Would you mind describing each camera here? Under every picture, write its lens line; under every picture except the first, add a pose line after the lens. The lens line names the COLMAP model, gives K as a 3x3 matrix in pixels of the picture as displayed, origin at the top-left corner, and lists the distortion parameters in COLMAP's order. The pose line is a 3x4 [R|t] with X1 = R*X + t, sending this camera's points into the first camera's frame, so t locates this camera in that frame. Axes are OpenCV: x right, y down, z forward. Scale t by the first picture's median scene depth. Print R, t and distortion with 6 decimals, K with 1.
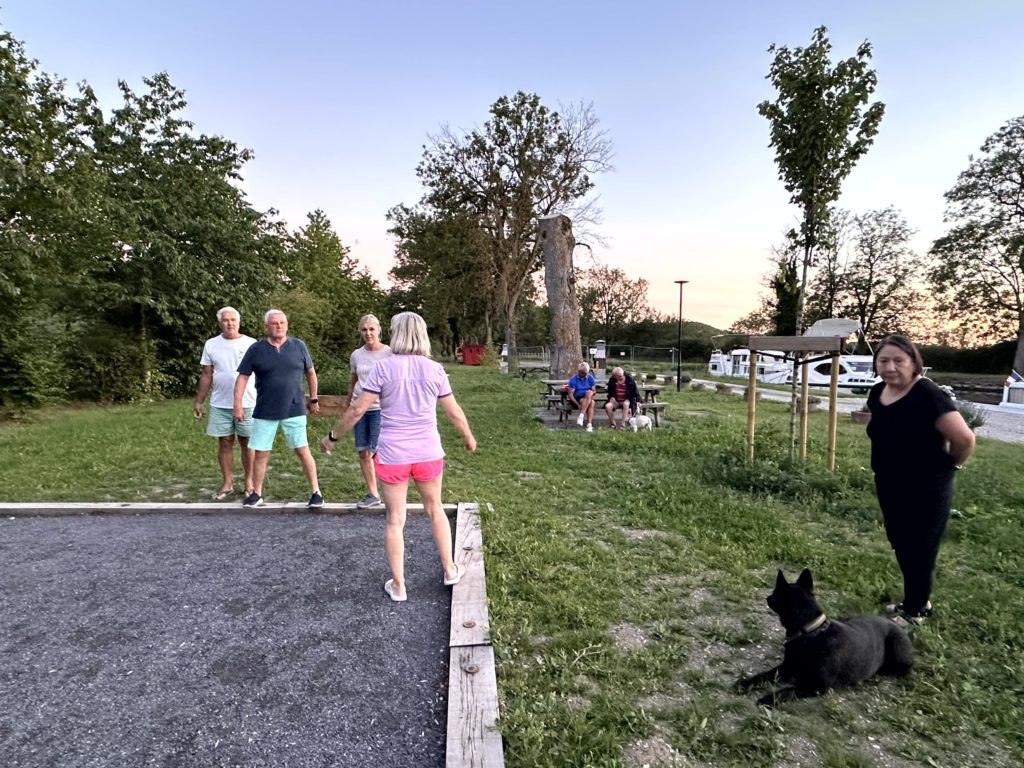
lens RADIAL K [[578.5, 0, 515.0], [0, 578.5, 388.7], [0, 0, 1]] dist [0.002395, 0.005756]
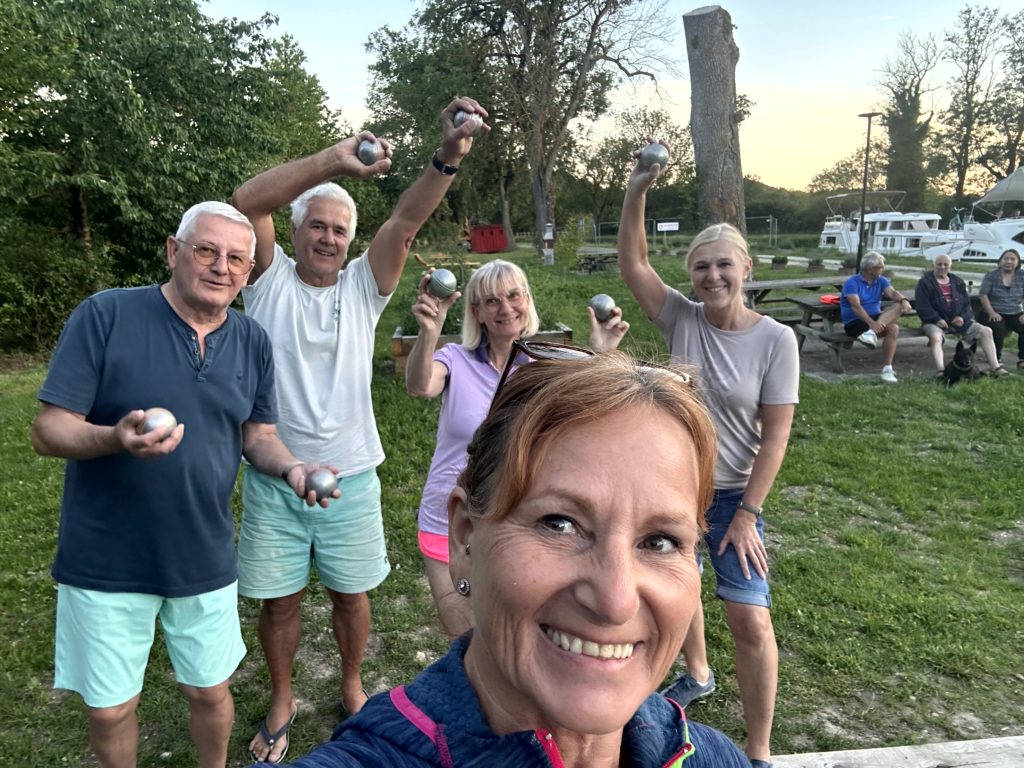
lens RADIAL K [[721.3, 0, 509.9], [0, 721.3, 384.6], [0, 0, 1]] dist [0.022423, -0.030100]
pose [[0.998915, -0.045067, -0.011777, -0.190860], [0.046308, 0.988103, 0.146655, -0.032096], [0.005028, -0.147041, 0.989118, 0.217042]]
